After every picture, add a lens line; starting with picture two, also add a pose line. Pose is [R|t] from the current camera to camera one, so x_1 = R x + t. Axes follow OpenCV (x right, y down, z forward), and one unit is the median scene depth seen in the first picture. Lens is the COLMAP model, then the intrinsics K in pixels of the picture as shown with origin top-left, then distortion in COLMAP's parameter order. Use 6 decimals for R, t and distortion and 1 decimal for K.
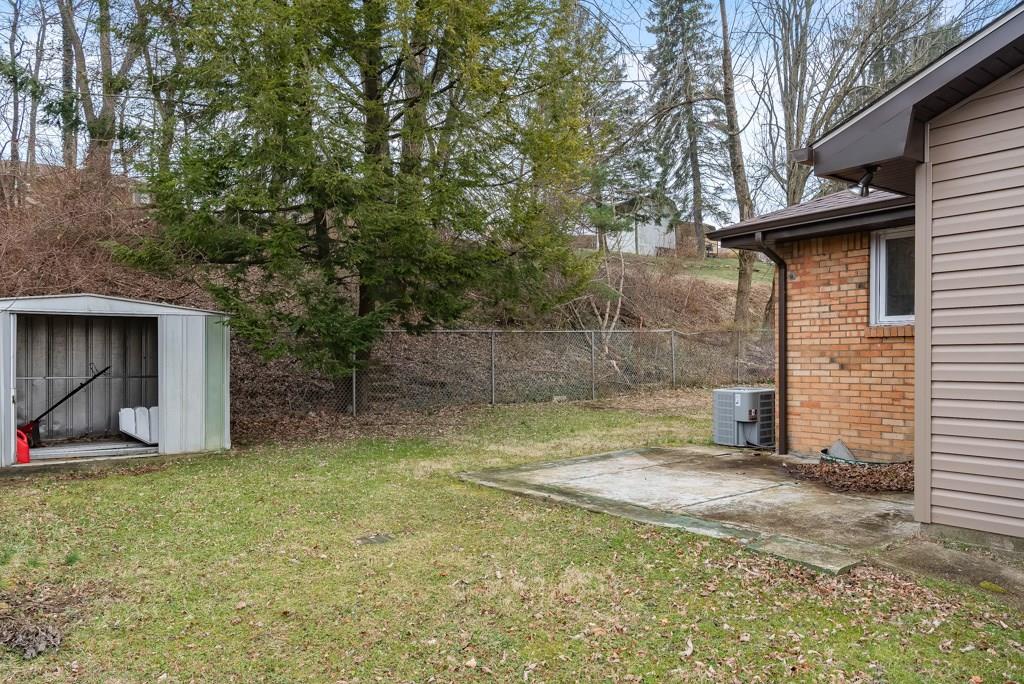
lens RADIAL K [[720.5, 0, 426.4], [0, 720.5, 356.6], [0, 0, 1]] dist [0.006843, -0.003411]
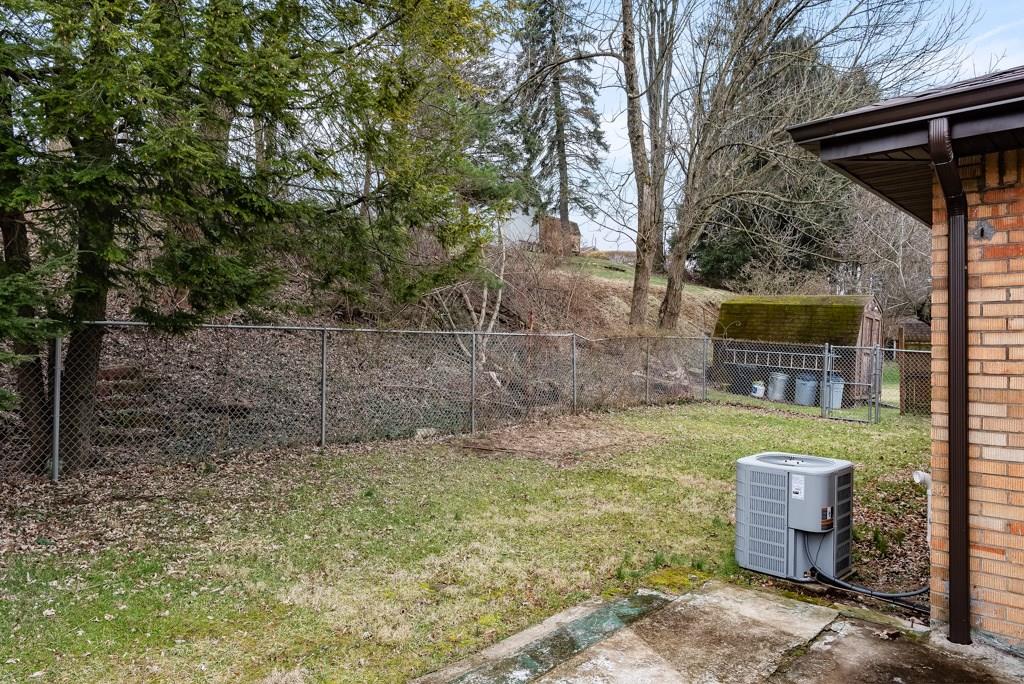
lens RADIAL K [[720.5, 0, 447.6], [0, 720.5, 340.5], [0, 0, 1]] dist [0.006843, -0.003411]
pose [[0.971998, 0.025594, 0.233593, 0.078068], [-0.022108, 0.999602, -0.017528, -0.026633], [-0.233949, 0.011873, 0.972176, 0.570021]]
